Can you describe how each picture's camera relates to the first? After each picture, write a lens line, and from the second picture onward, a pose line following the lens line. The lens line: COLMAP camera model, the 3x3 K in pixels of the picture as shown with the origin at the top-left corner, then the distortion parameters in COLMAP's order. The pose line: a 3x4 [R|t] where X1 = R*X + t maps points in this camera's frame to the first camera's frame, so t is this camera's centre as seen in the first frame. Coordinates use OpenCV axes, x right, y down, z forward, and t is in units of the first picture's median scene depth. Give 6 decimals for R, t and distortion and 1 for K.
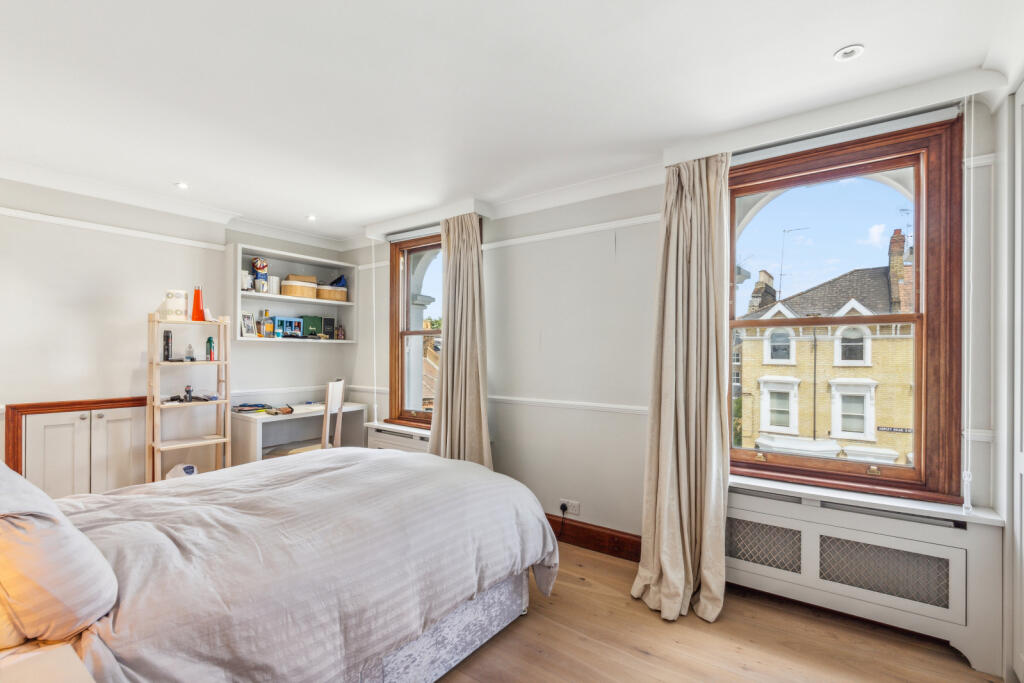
lens RADIAL K [[485.7, 0, 512.8], [0, 485.7, 337.3], [0, 0, 1]] dist [-0.000437, -0.000120]
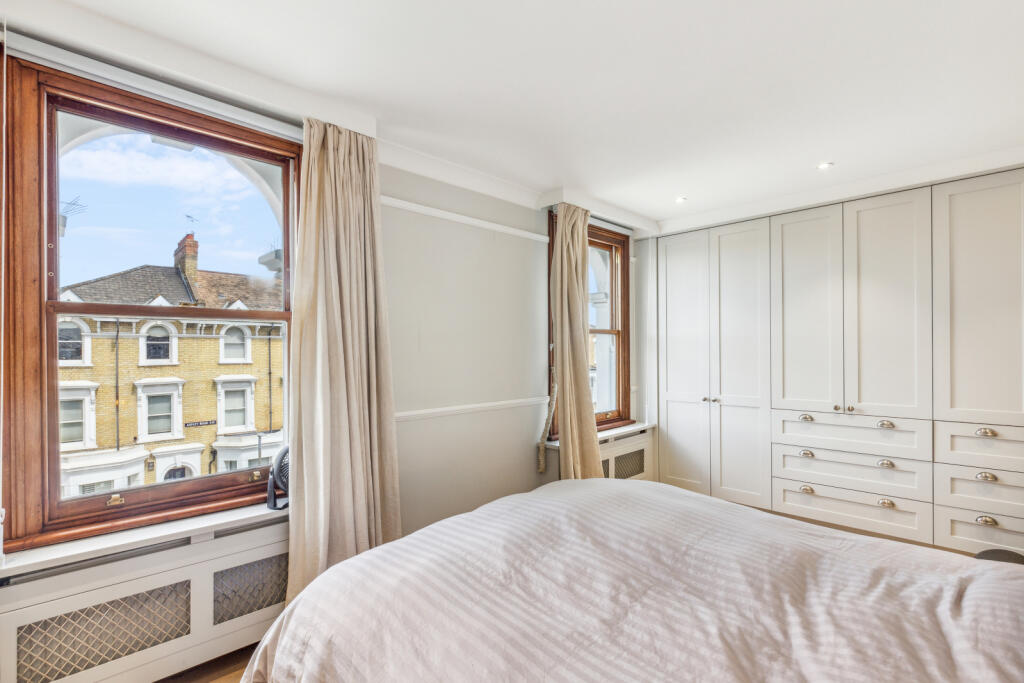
lens RADIAL K [[485.7, 0, 512.8], [0, 485.7, 337.3], [0, 0, 1]] dist [-0.000437, -0.000120]
pose [[0.129978, 0.022870, 0.991253, -0.170875], [-0.026232, 0.999463, -0.019619, 0.004211], [-0.991170, -0.023453, 0.130509, 0.175826]]
